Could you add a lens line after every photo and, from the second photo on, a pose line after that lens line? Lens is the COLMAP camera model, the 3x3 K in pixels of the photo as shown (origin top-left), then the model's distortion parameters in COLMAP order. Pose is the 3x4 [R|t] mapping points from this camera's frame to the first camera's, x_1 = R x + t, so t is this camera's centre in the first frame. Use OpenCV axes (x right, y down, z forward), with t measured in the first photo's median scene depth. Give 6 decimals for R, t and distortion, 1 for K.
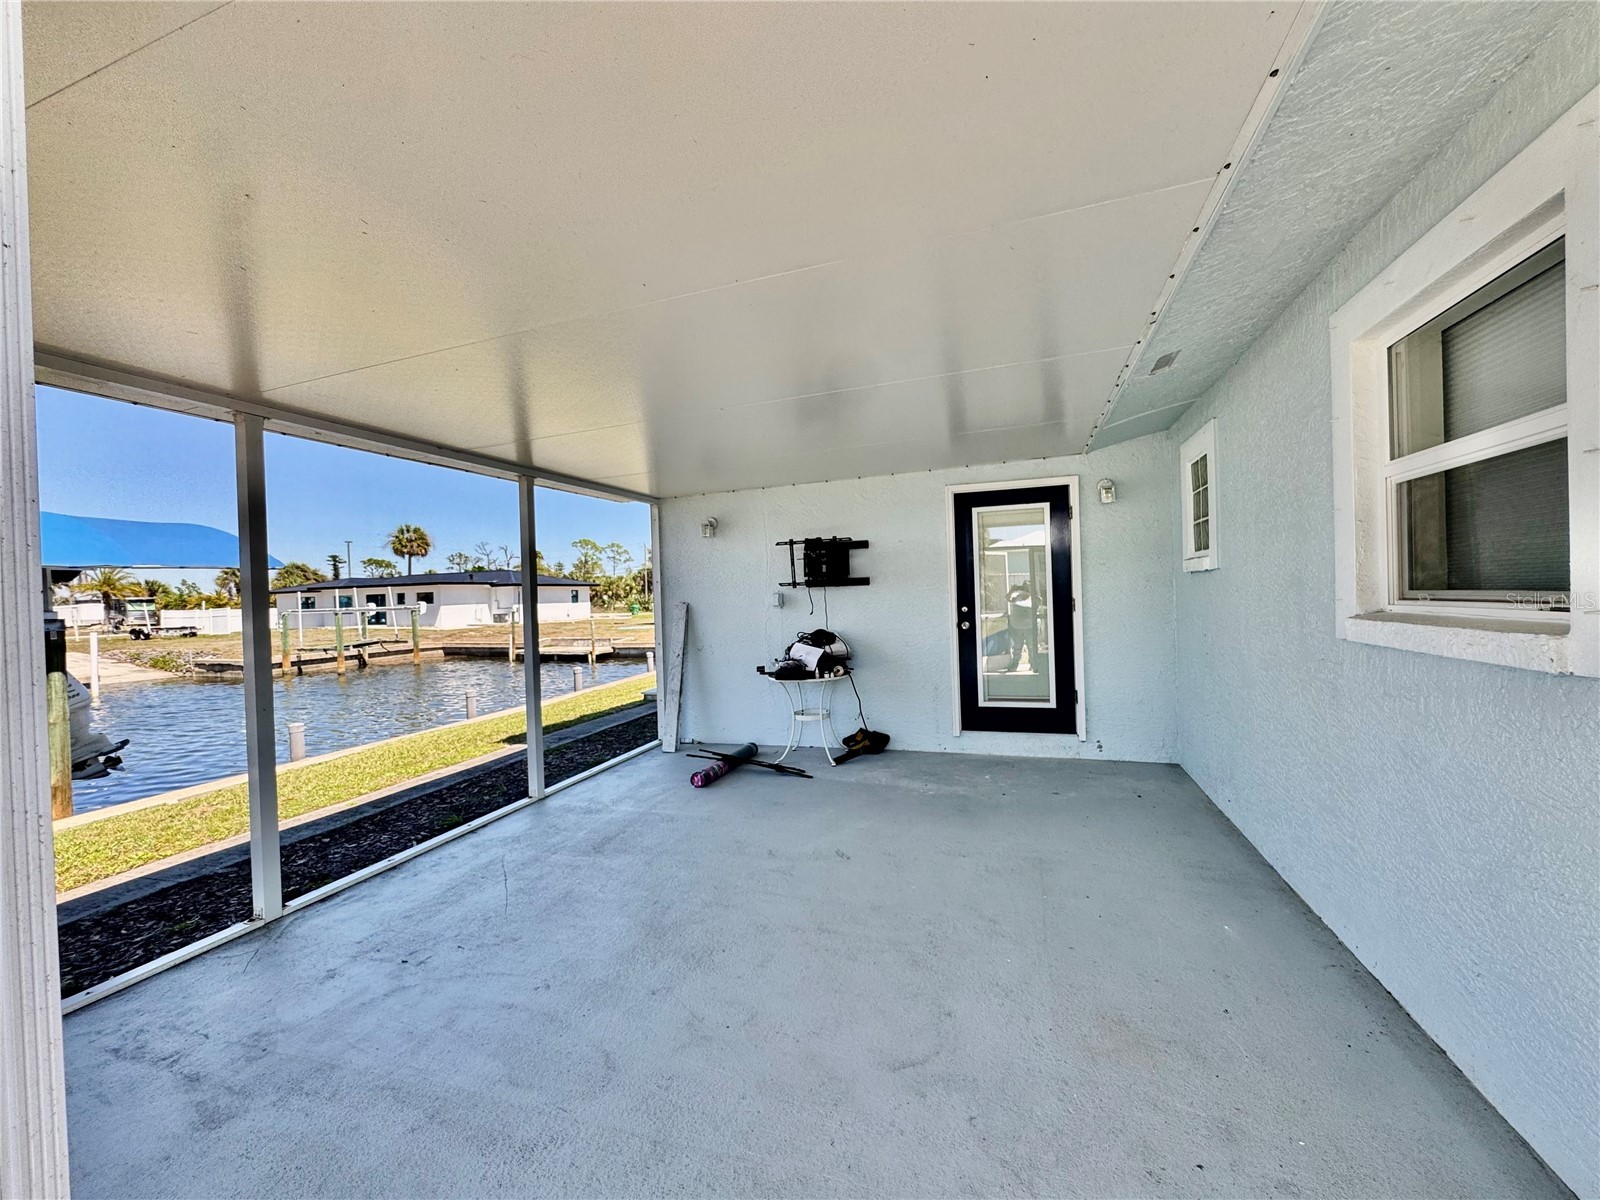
lens RADIAL K [[641.9, 0, 800.0], [0, 641.9, 600.0], [0, 0, 1]] dist [-0.001732, -0.000047]
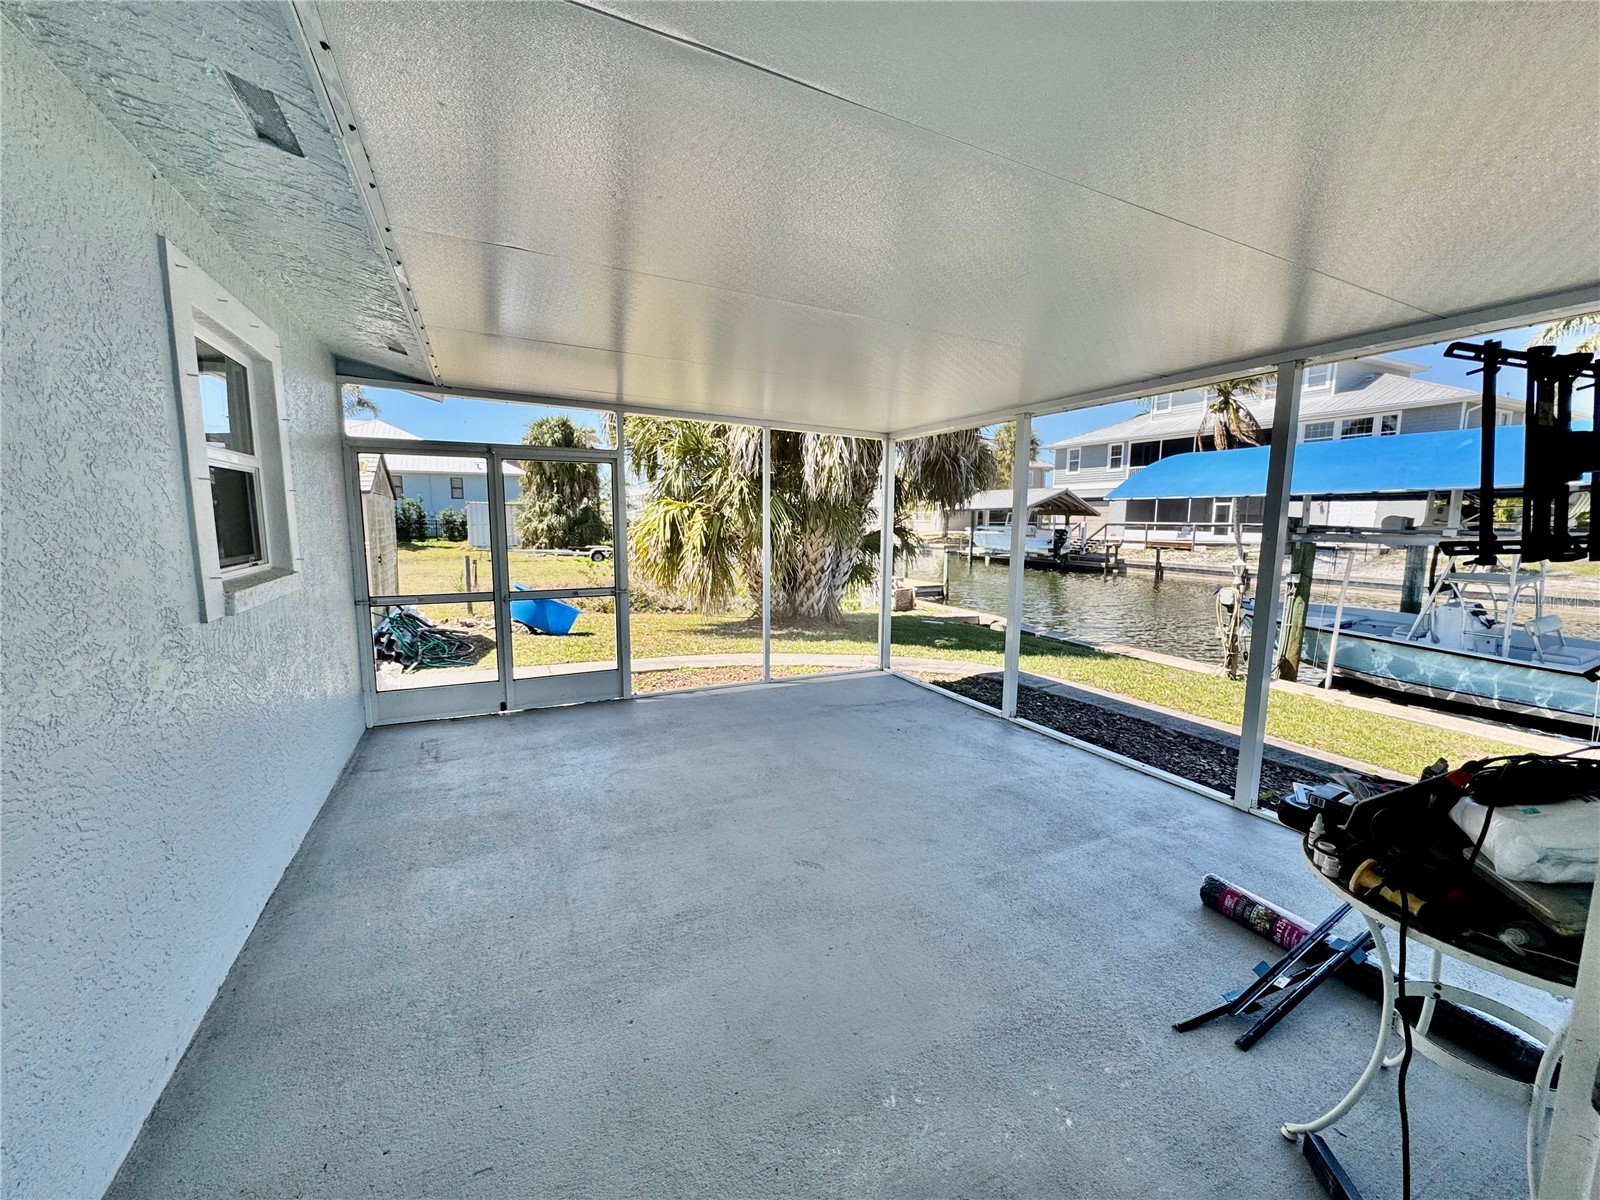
lens RADIAL K [[641.9, 0, 800.0], [0, 641.9, 600.0], [0, 0, 1]] dist [-0.001732, -0.000047]
pose [[-0.709315, 0.117503, -0.695029, 0.544433], [0.006710, 0.987089, 0.160032, -0.065929], [0.704860, 0.108850, -0.700946, 1.366362]]
